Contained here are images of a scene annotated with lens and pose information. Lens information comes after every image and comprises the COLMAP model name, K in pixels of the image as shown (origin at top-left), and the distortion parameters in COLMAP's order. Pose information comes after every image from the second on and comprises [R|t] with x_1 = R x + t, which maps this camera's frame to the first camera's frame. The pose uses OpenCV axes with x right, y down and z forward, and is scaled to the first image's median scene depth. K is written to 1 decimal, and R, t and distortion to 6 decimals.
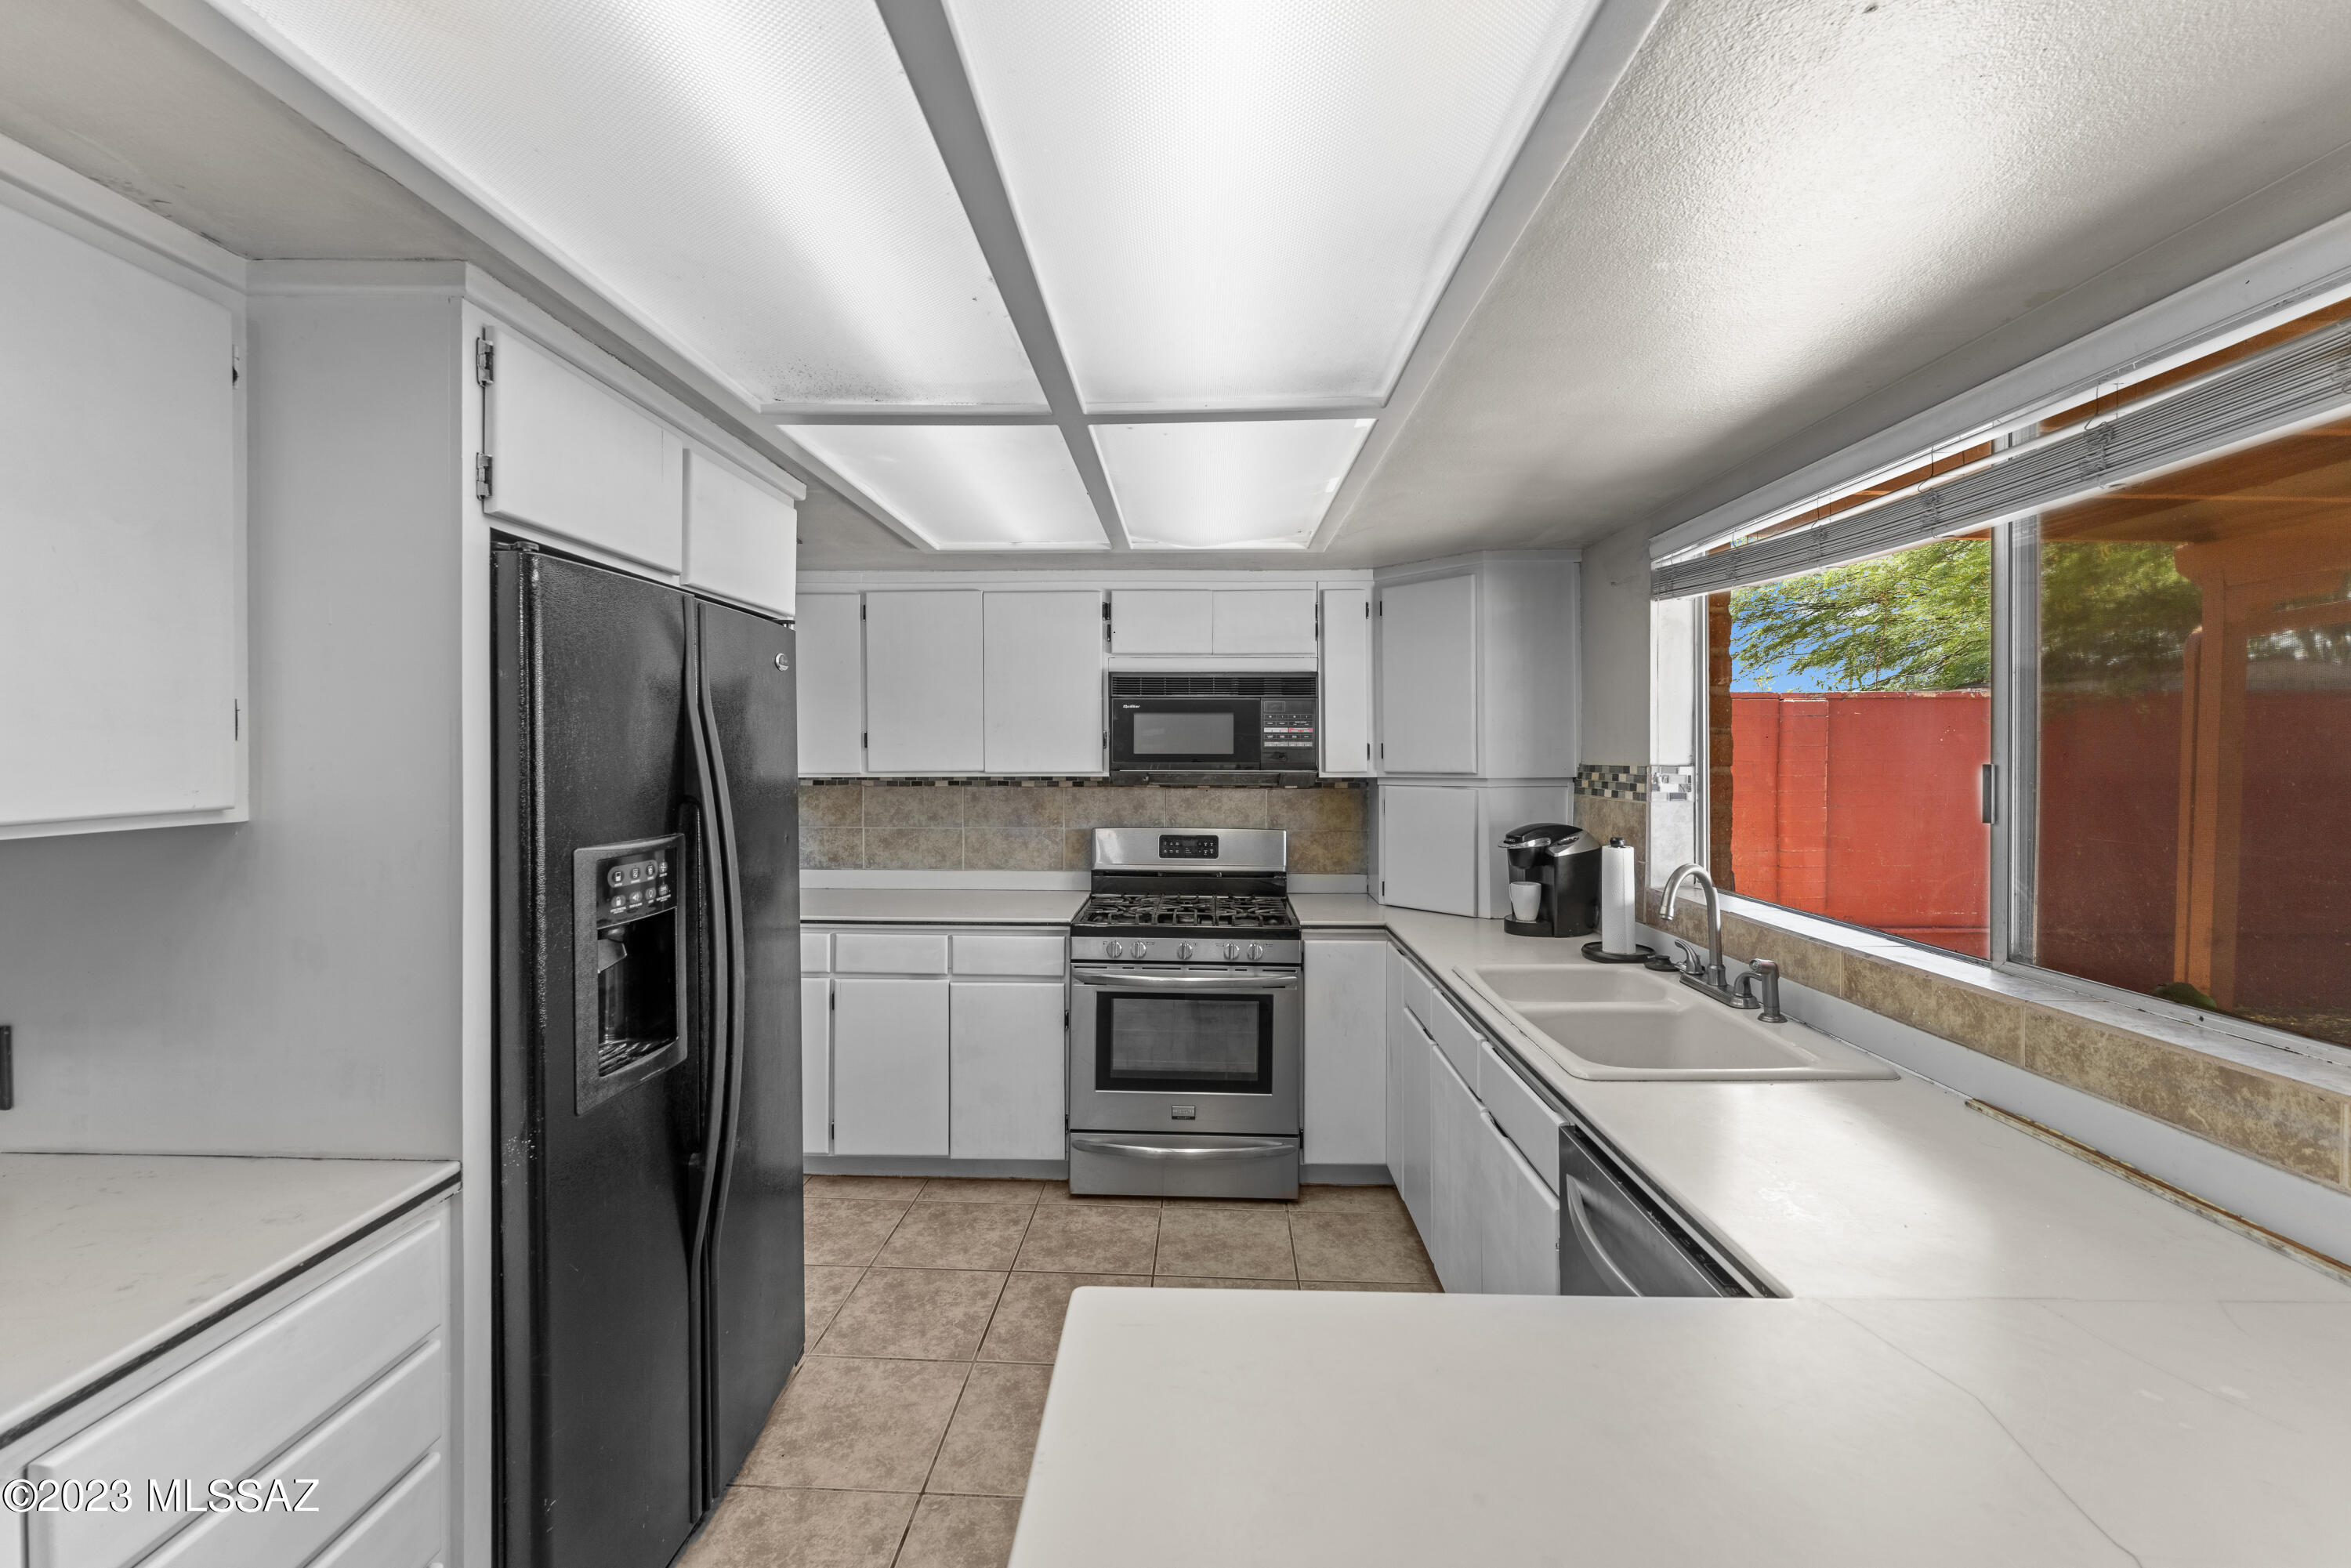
lens RADIAL K [[953.6, 0, 1179.7], [0, 953.6, 760.4], [0, 0, 1]] dist [0.001892, 0.000105]
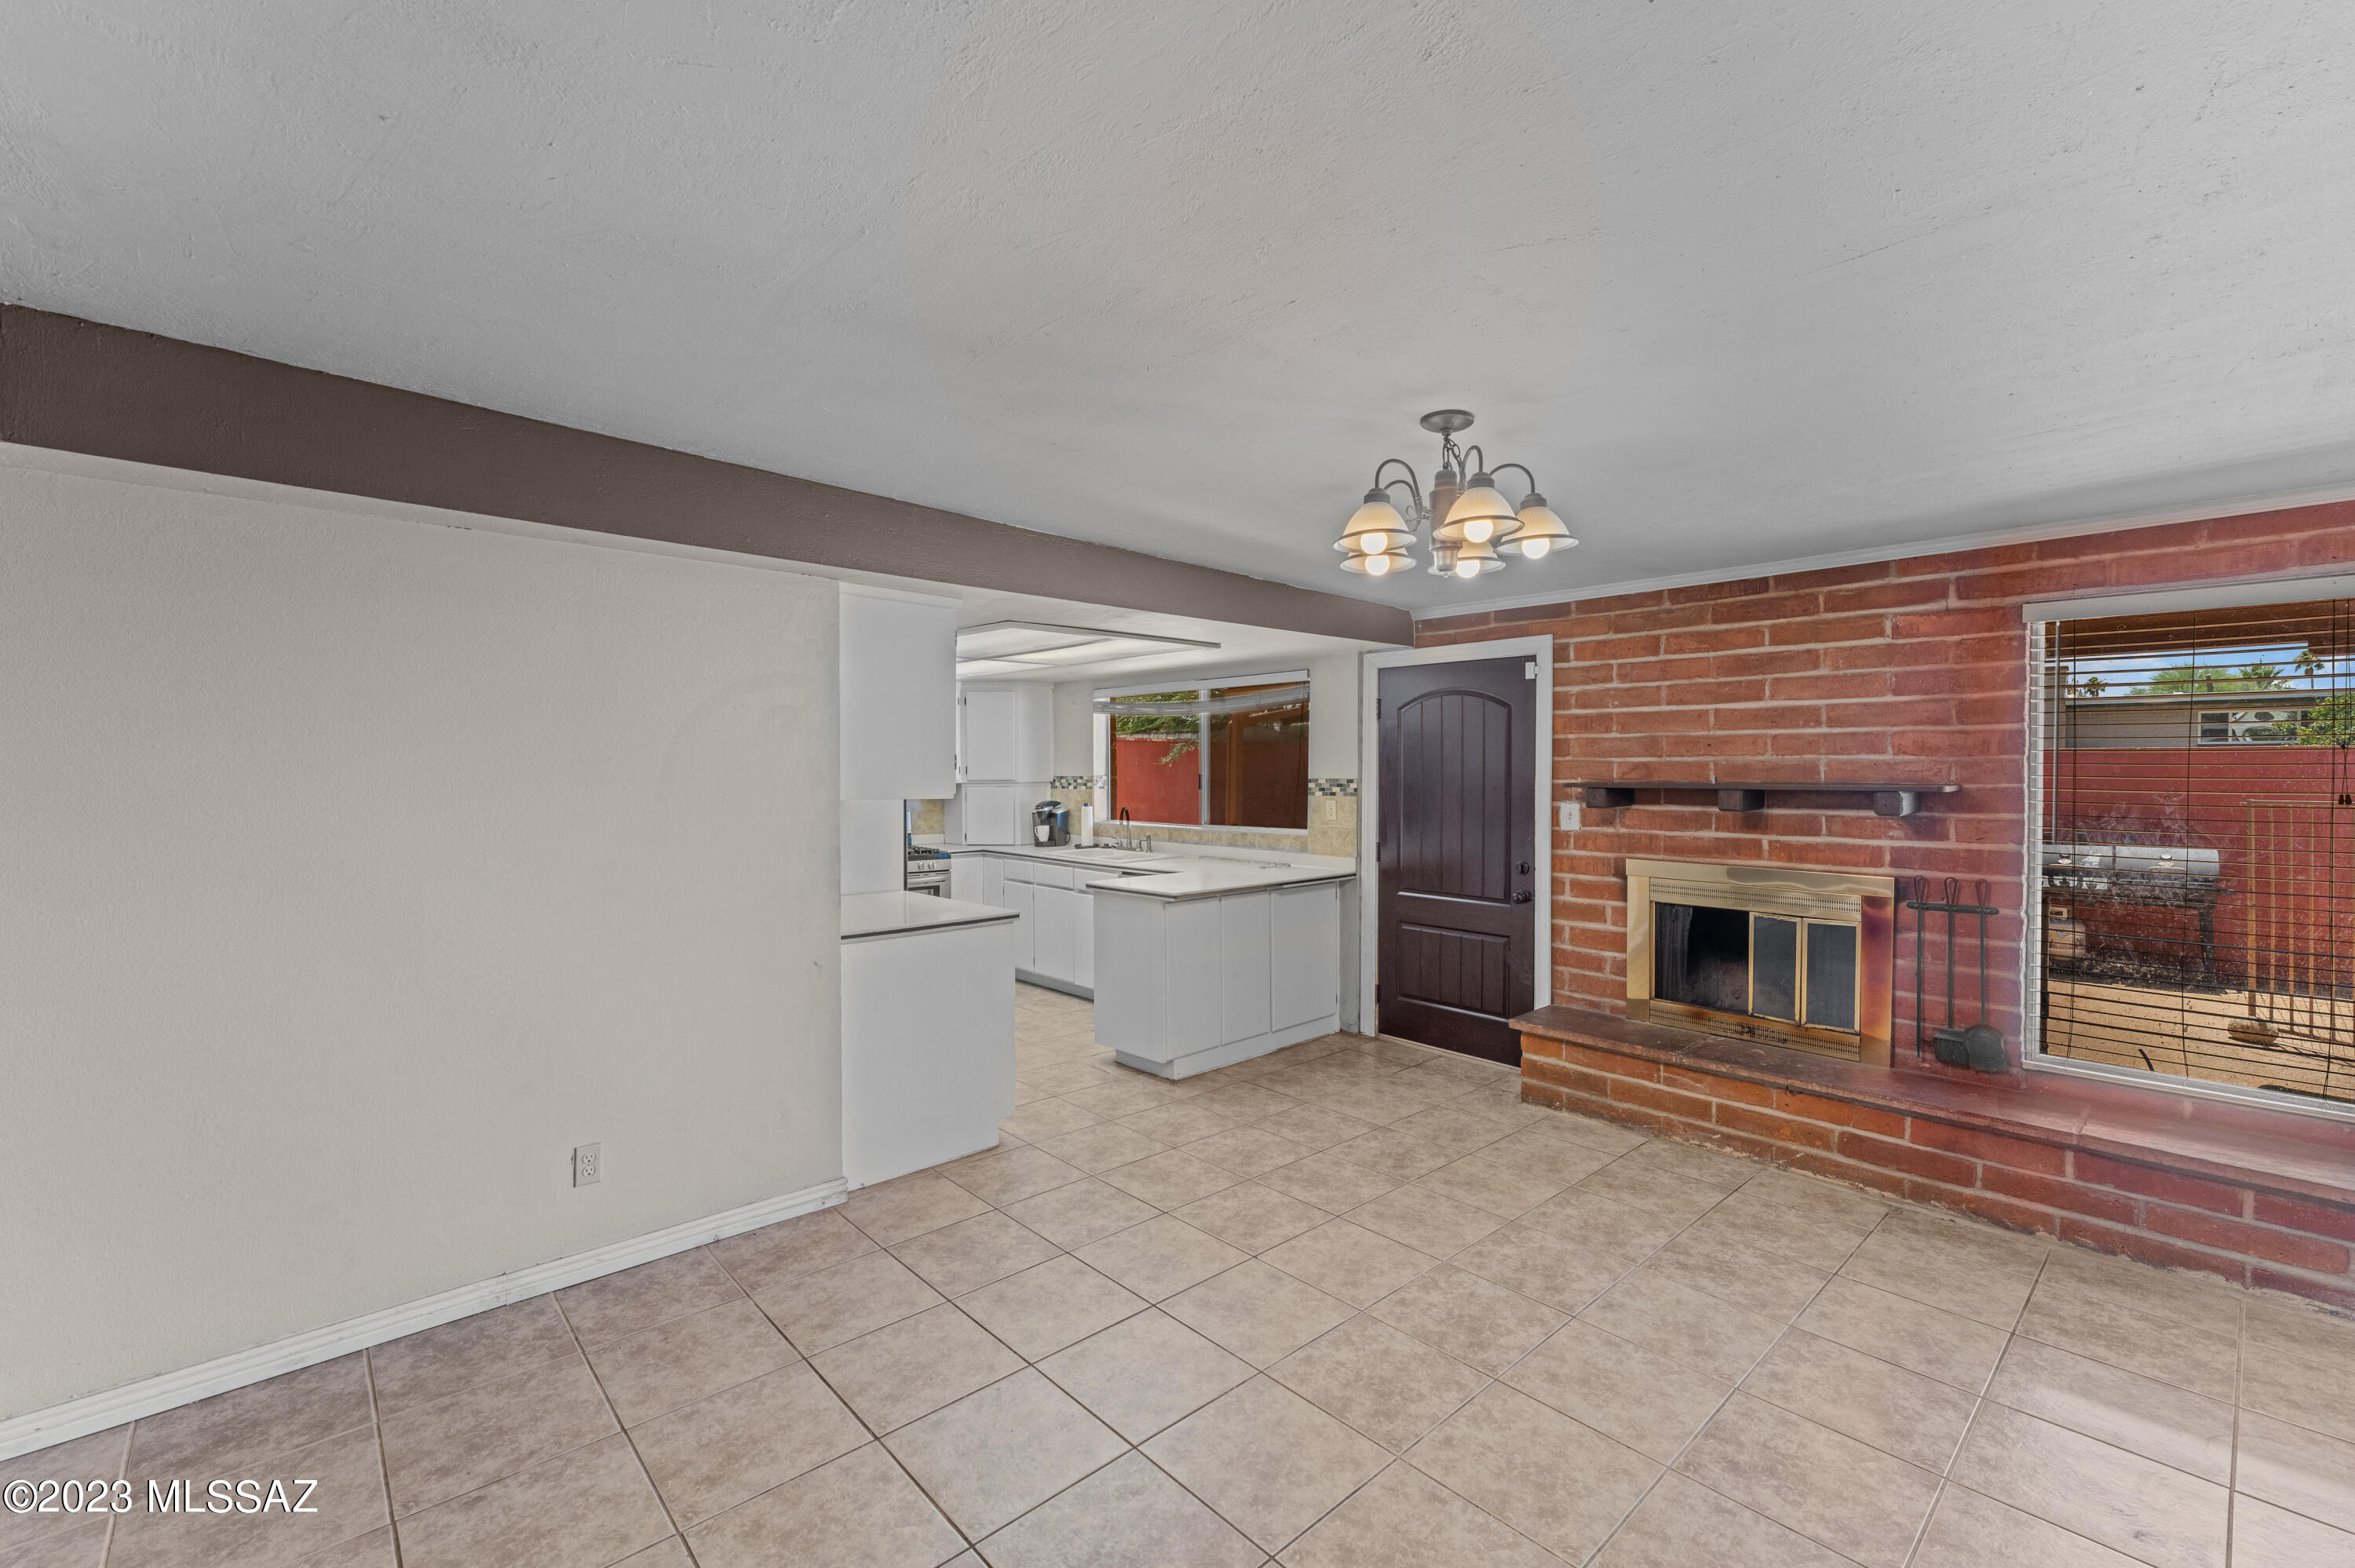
lens RADIAL K [[981.9, 0, 1177.5], [0, 981.9, 784.0], [0, 0, 1]] dist [0.000655, 0.000181]
pose [[0.713081, -0.011385, 0.700989, -1.039938], [0.007098, 0.999934, 0.009019, 0.003887], [-0.701046, -0.001456, 0.713115, -0.917531]]
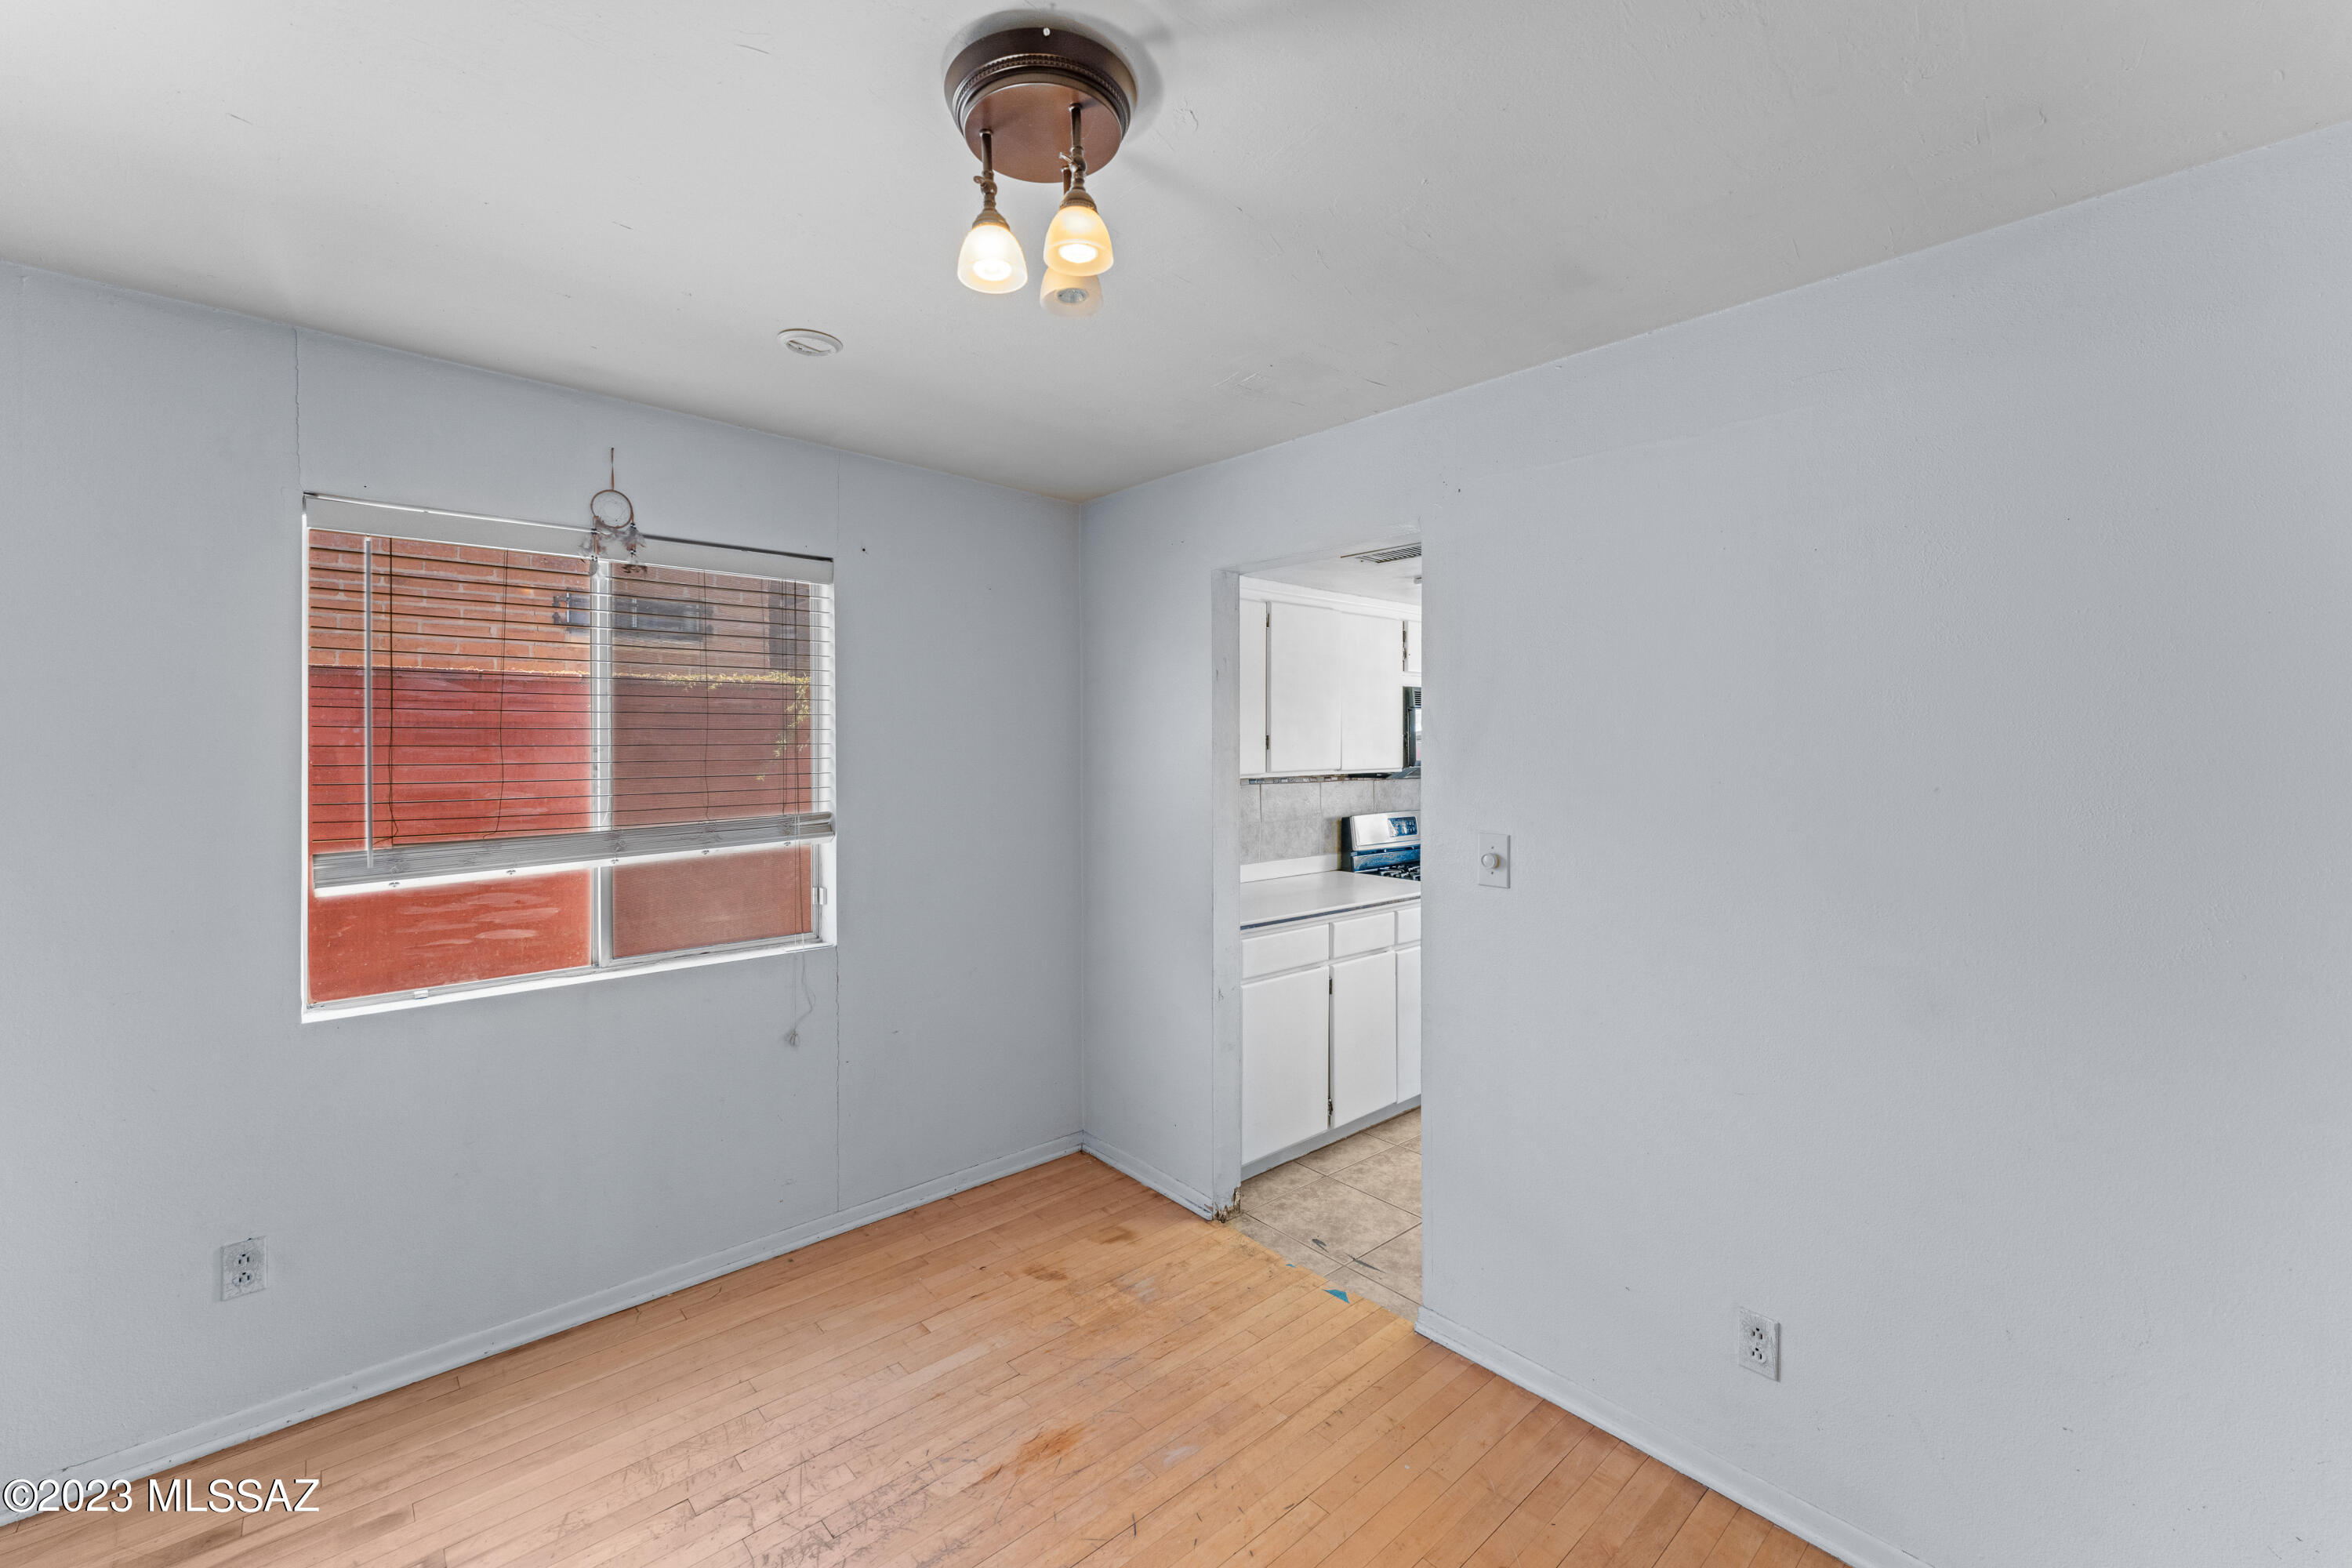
lens RADIAL K [[977.0, 0, 1174.1], [0, 977.0, 733.6], [0, 0, 1]] dist [0.001727, 0.000658]
pose [[0.723401, 0.004102, 0.690416, -1.276838], [0.002397, 0.999961, -0.008453, -0.024856], [-0.690424, 0.007769, 0.723363, 0.328150]]
